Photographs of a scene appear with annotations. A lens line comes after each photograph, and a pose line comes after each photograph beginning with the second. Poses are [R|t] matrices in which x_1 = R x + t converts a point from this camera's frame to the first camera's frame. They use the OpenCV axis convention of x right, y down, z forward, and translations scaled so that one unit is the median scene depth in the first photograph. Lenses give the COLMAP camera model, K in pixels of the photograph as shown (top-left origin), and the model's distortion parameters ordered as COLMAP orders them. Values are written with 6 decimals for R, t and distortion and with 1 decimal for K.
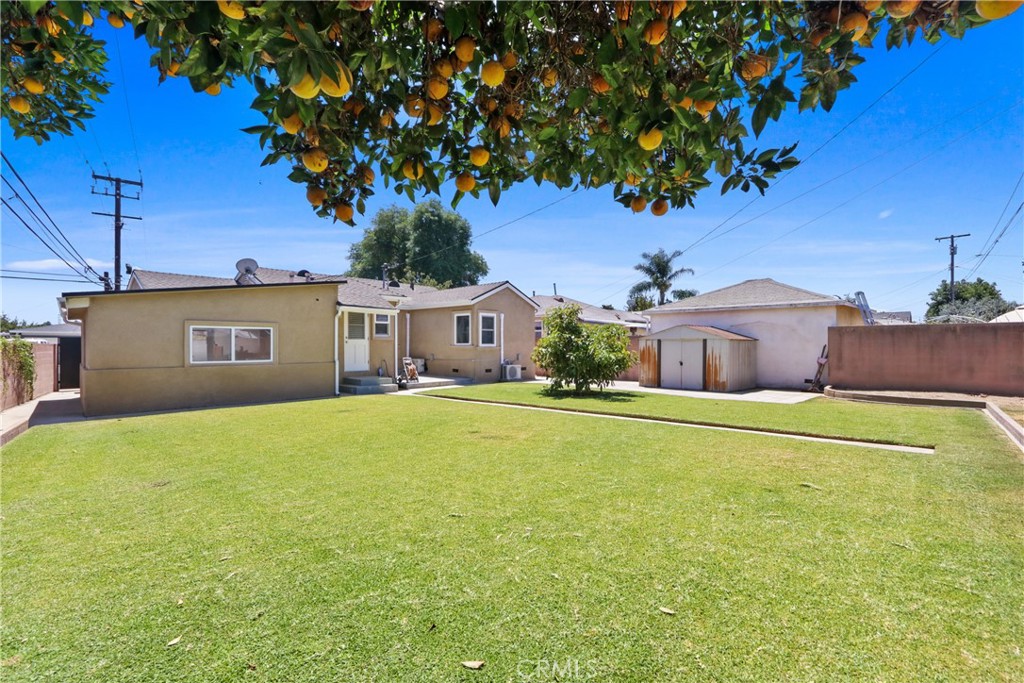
lens RADIAL K [[489.5, 0, 512.0], [0, 489.5, 341.5], [0, 0, 1]] dist [-0.052089, 0.000141]
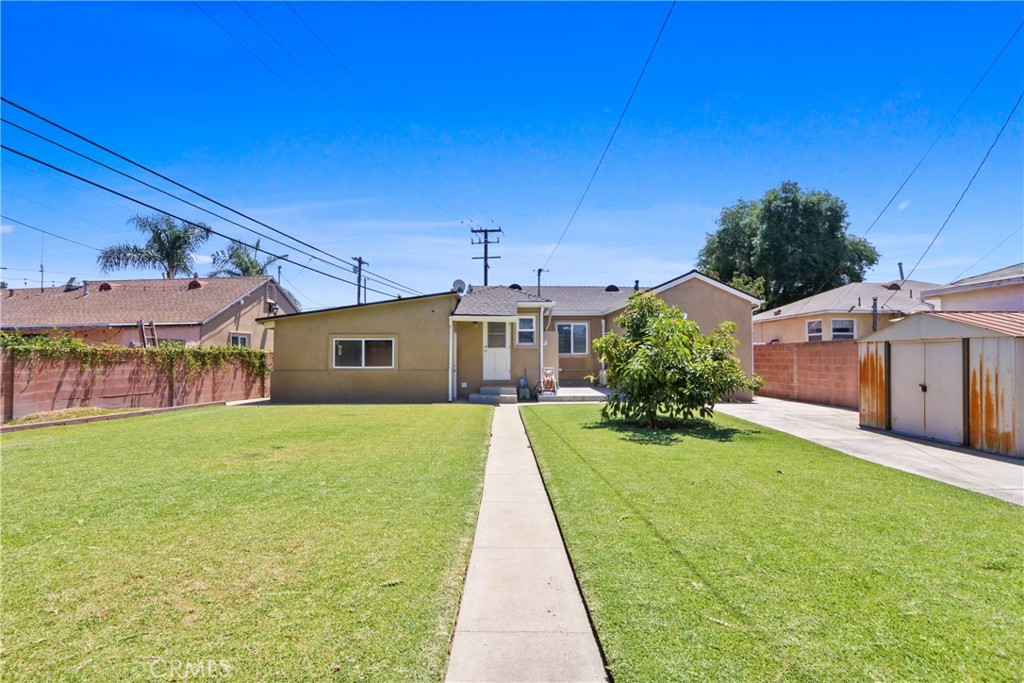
lens RADIAL K [[473.7, 0, 512.8], [0, 473.7, 344.7], [0, 0, 1]] dist [-0.014051, -0.000140]
pose [[0.667493, -0.018014, -0.744398, 0.409124], [0.004613, 0.999788, -0.020058, 0.007819], [0.744602, 0.009954, 0.667435, 0.357115]]
